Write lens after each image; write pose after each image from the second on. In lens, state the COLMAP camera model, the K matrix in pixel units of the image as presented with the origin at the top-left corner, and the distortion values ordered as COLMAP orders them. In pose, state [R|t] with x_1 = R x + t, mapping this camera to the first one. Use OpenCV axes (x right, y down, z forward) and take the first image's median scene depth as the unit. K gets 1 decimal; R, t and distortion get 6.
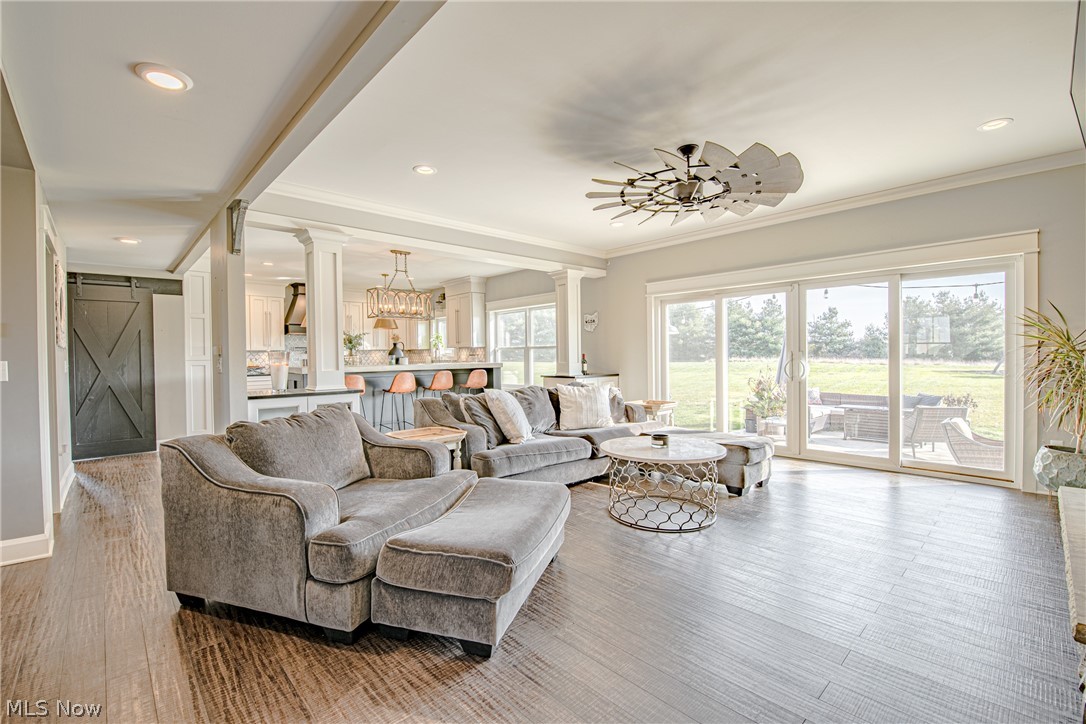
lens RADIAL K [[475.6, 0, 543.0], [0, 475.6, 362.0], [0, 0, 1]] dist [0.000682, -0.009502]
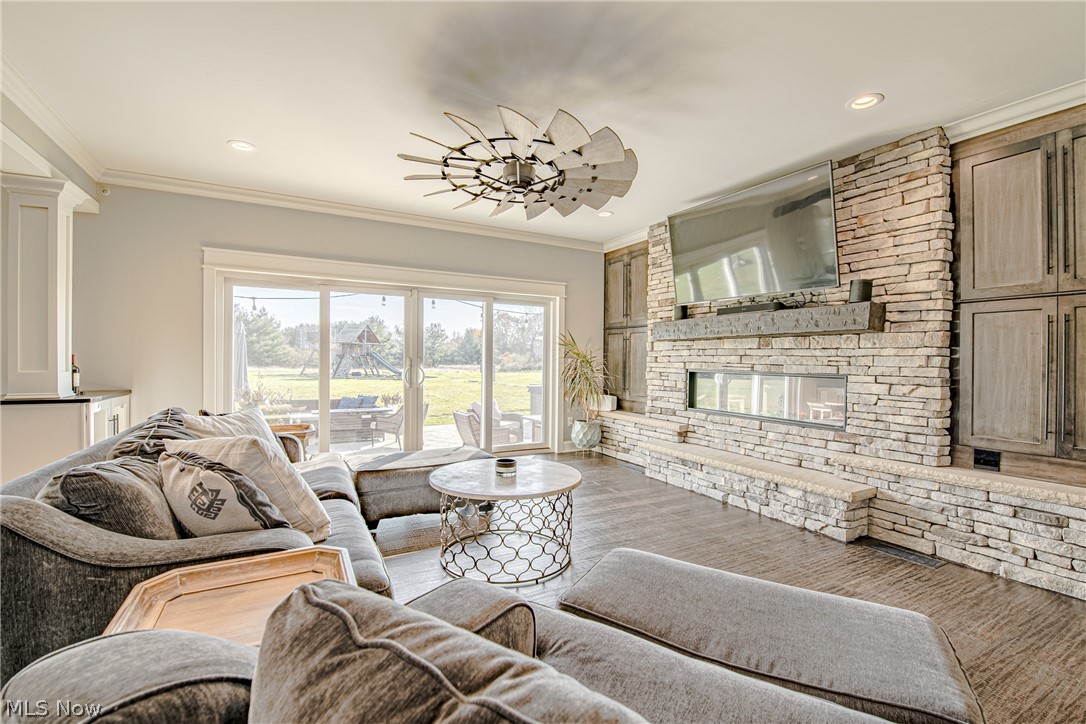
lens RADIAL K [[469.2, 0, 536.3], [0, 469.2, 360.8], [0, 0, 1]] dist [-0.000490, -0.011144]
pose [[0.251616, 0.011481, 0.967759, -0.280395], [0.000608, 0.999928, -0.012021, -0.003294], [-0.967827, 0.003613, 0.251591, 0.407147]]
